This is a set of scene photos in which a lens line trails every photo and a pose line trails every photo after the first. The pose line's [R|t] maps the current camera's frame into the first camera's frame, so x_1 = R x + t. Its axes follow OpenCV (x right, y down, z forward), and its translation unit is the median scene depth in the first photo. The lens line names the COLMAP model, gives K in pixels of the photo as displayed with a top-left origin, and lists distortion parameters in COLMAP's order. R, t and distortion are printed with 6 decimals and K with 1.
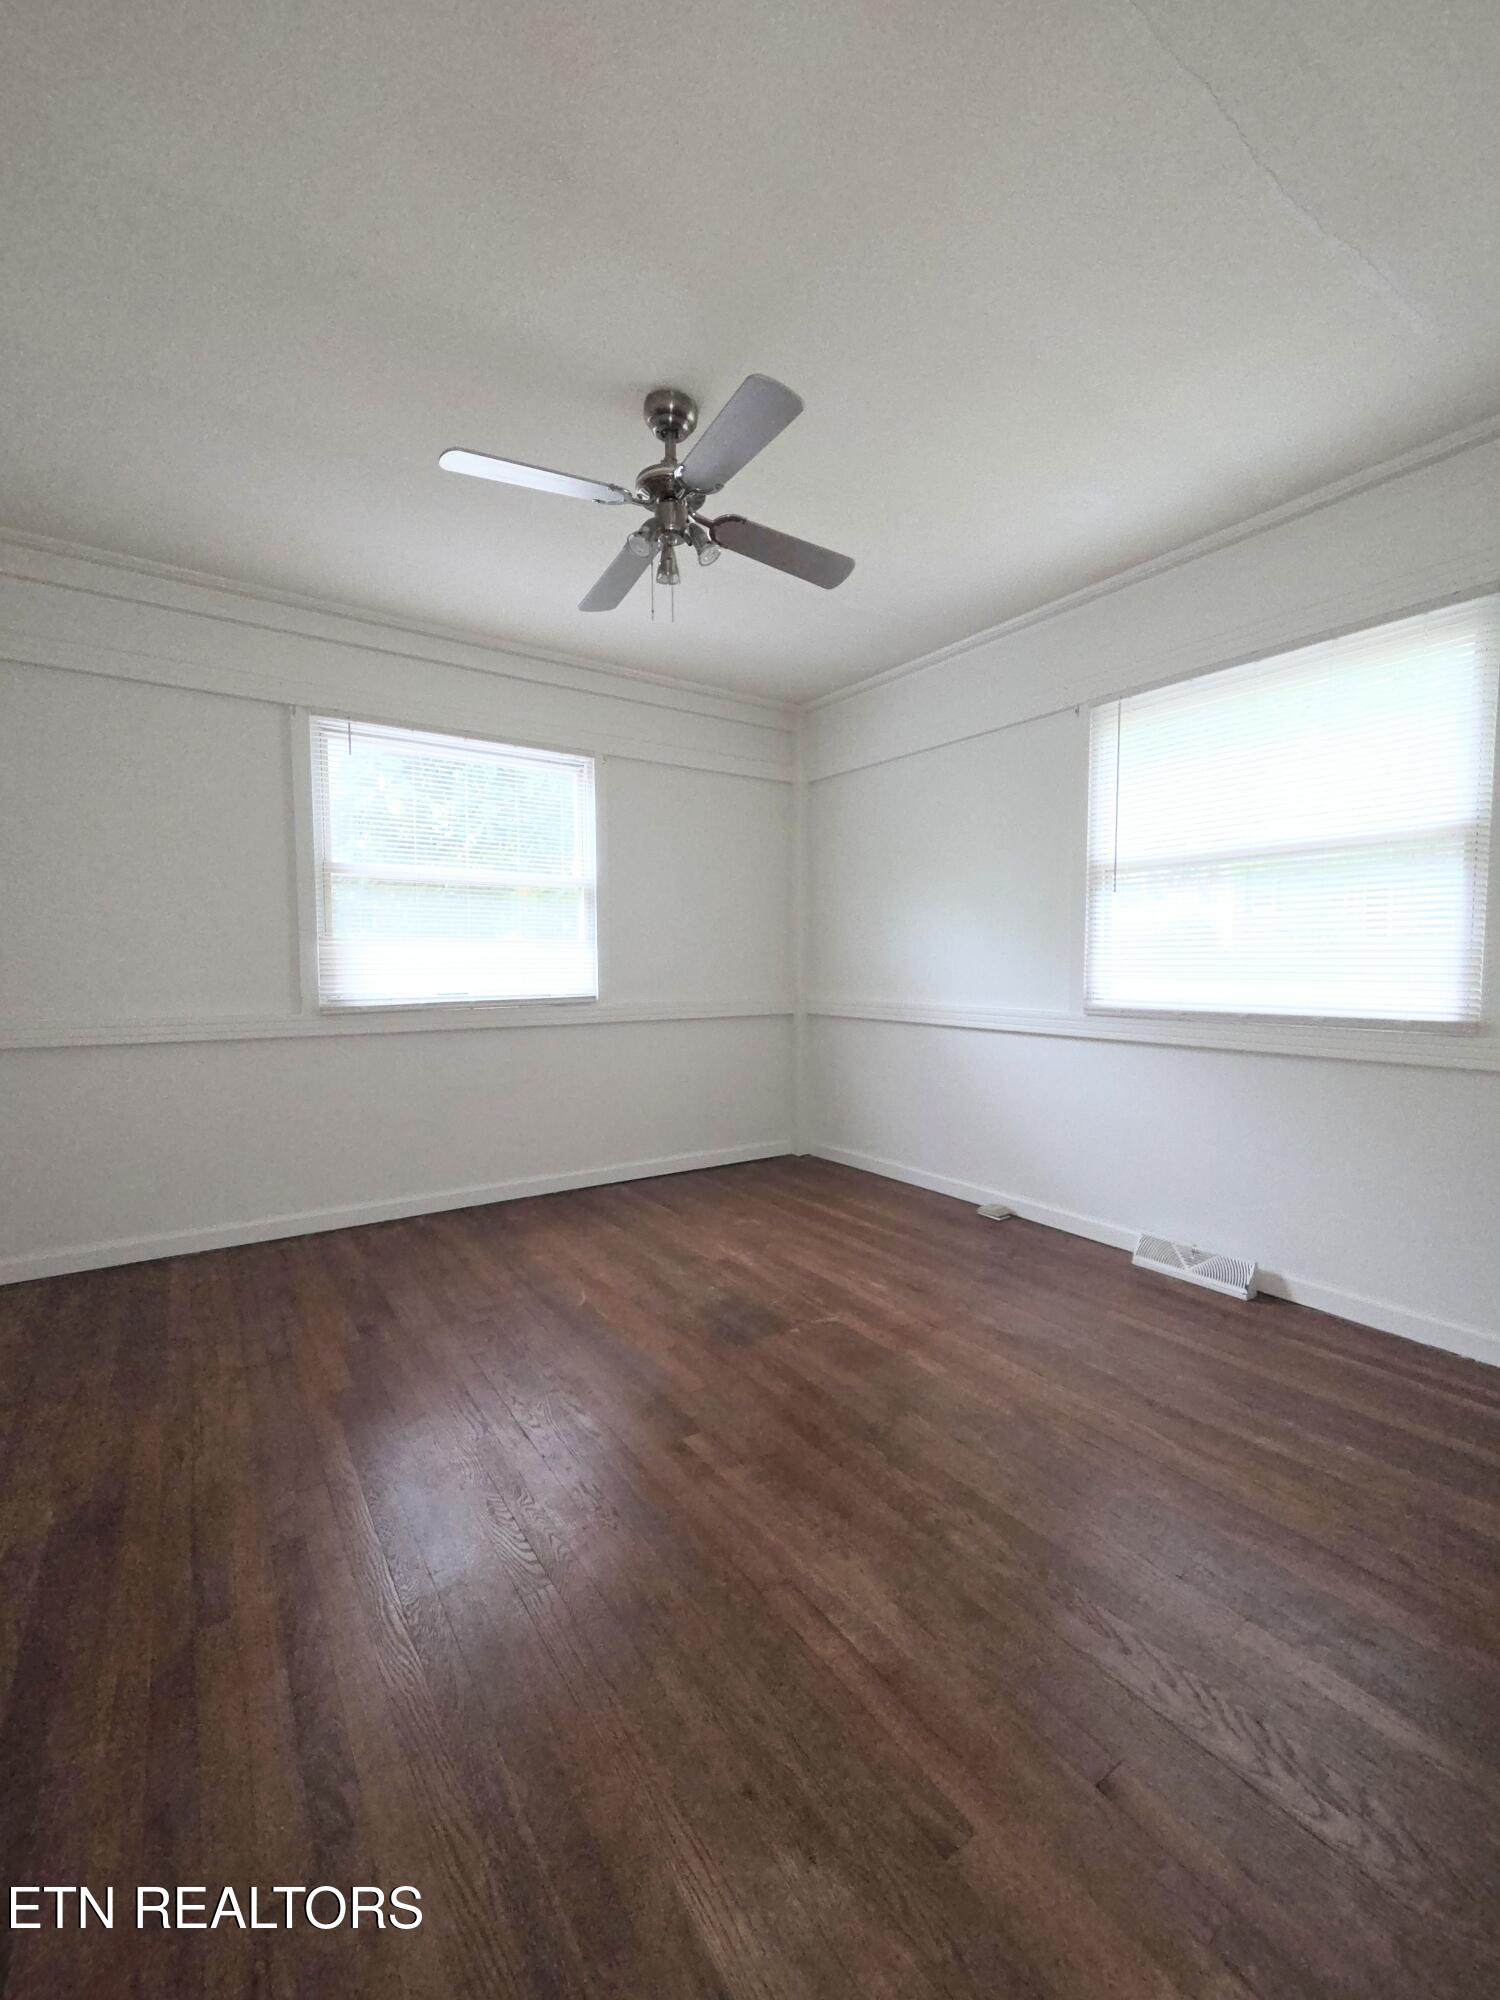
lens RADIAL K [[822.3, 0, 752.6], [0, 822.3, 1005.7], [0, 0, 1]] dist [0.002239, -0.000317]
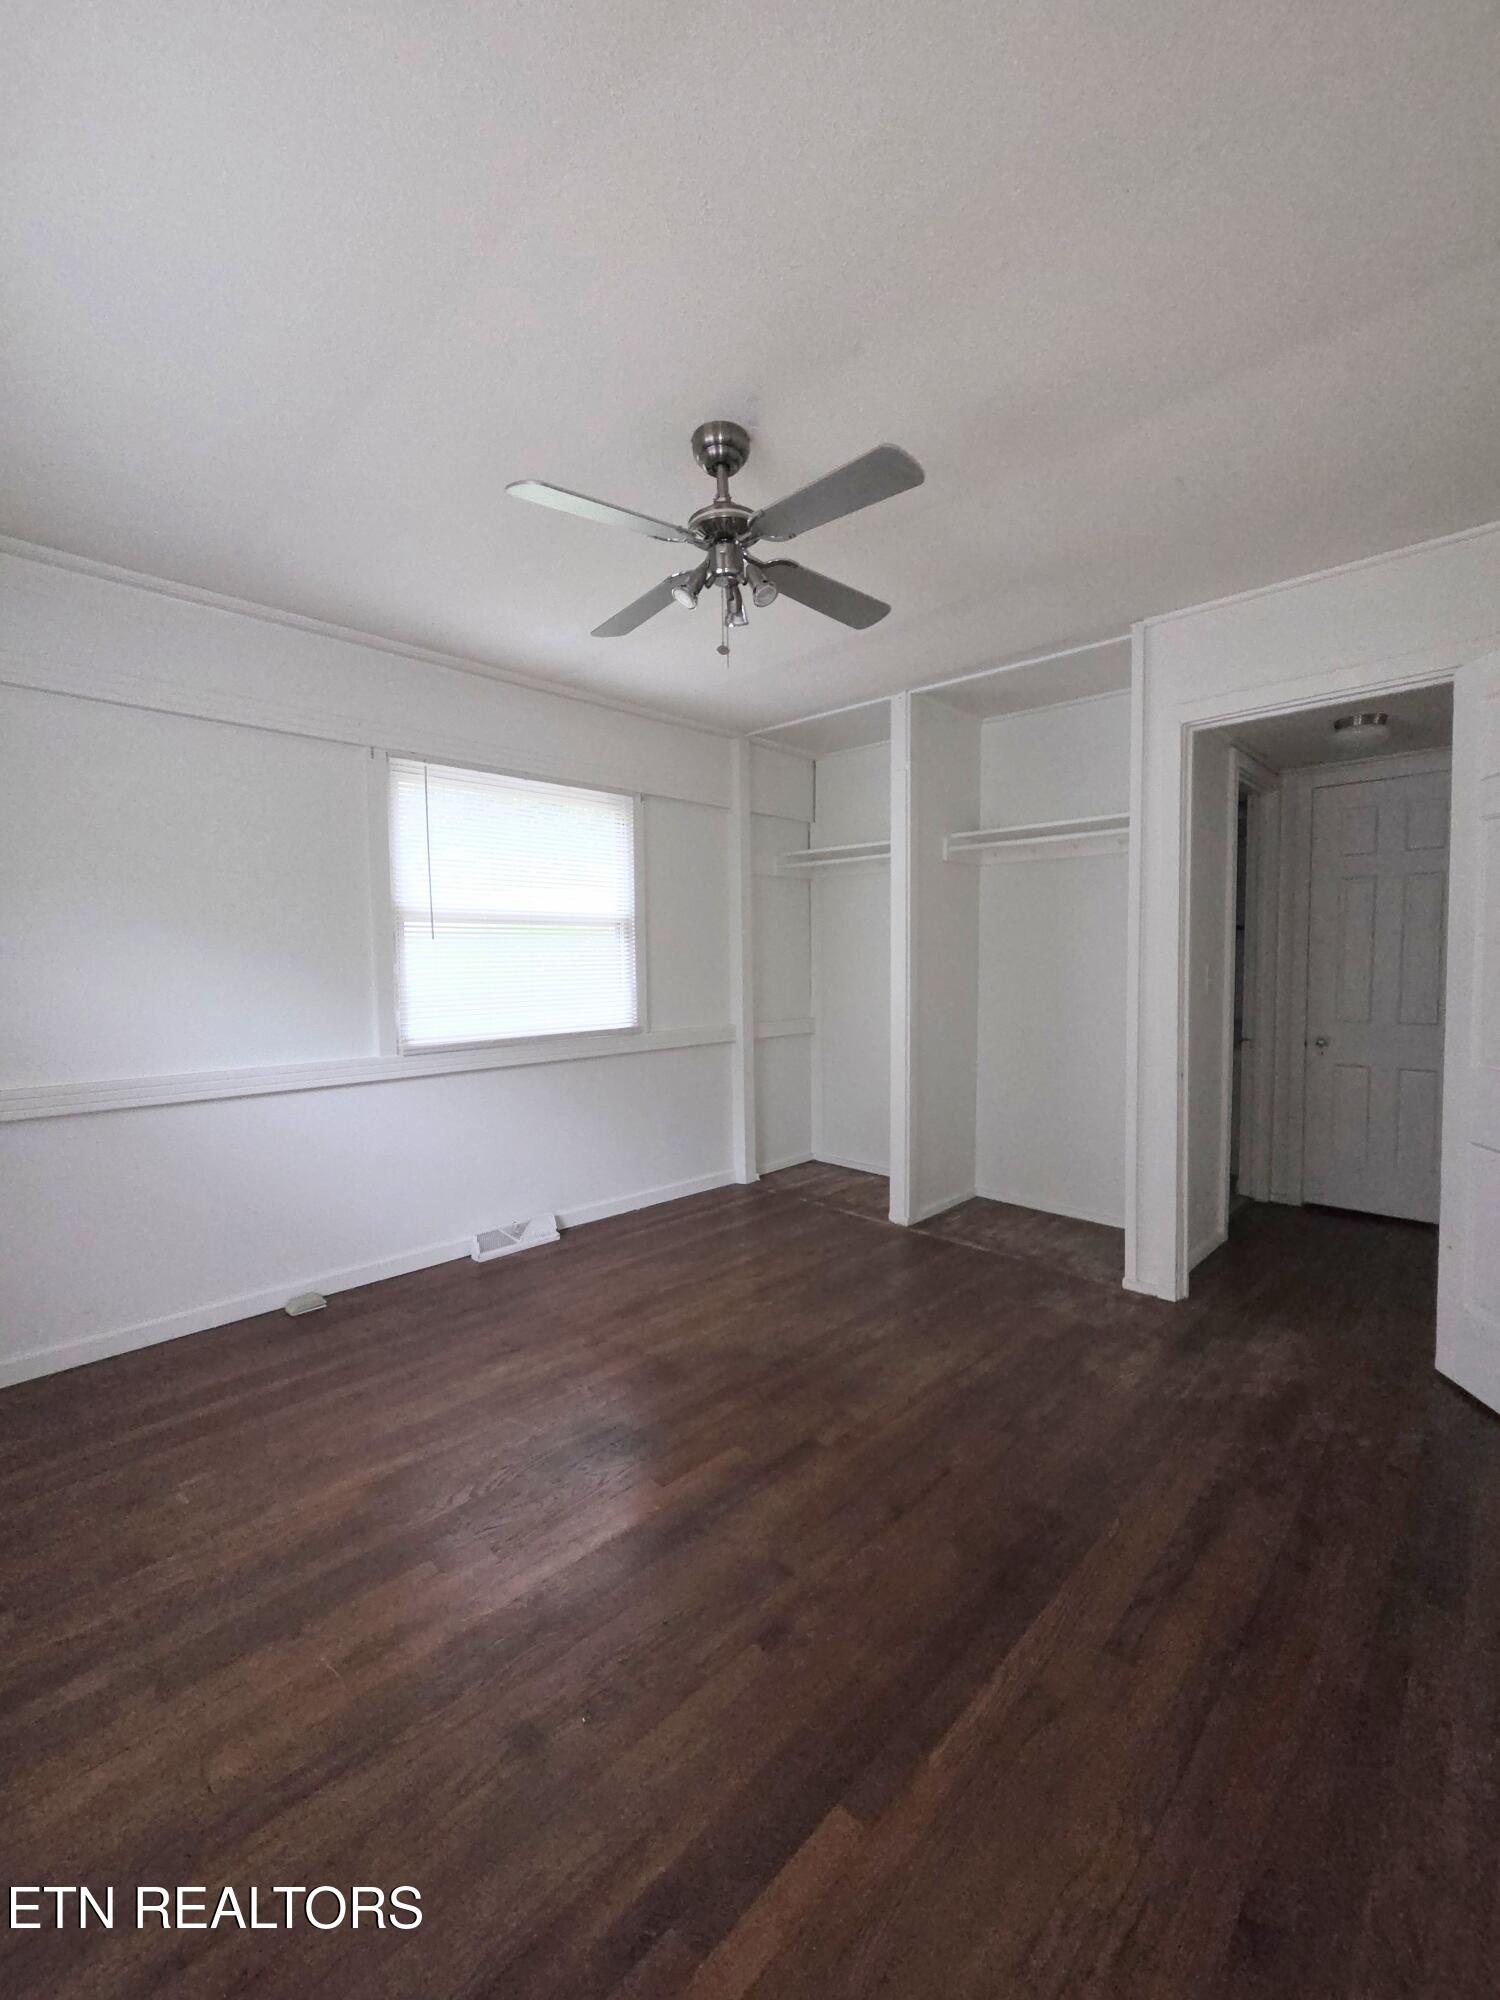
lens RADIAL K [[822.3, 0, 752.6], [0, 822.3, 1005.7], [0, 0, 1]] dist [0.002239, -0.000317]
pose [[-0.202249, -0.046557, 0.978227, -0.780397], [0.066496, 0.995911, 0.061147, -0.097174], [-0.977074, 0.077415, -0.198326, 0.884219]]
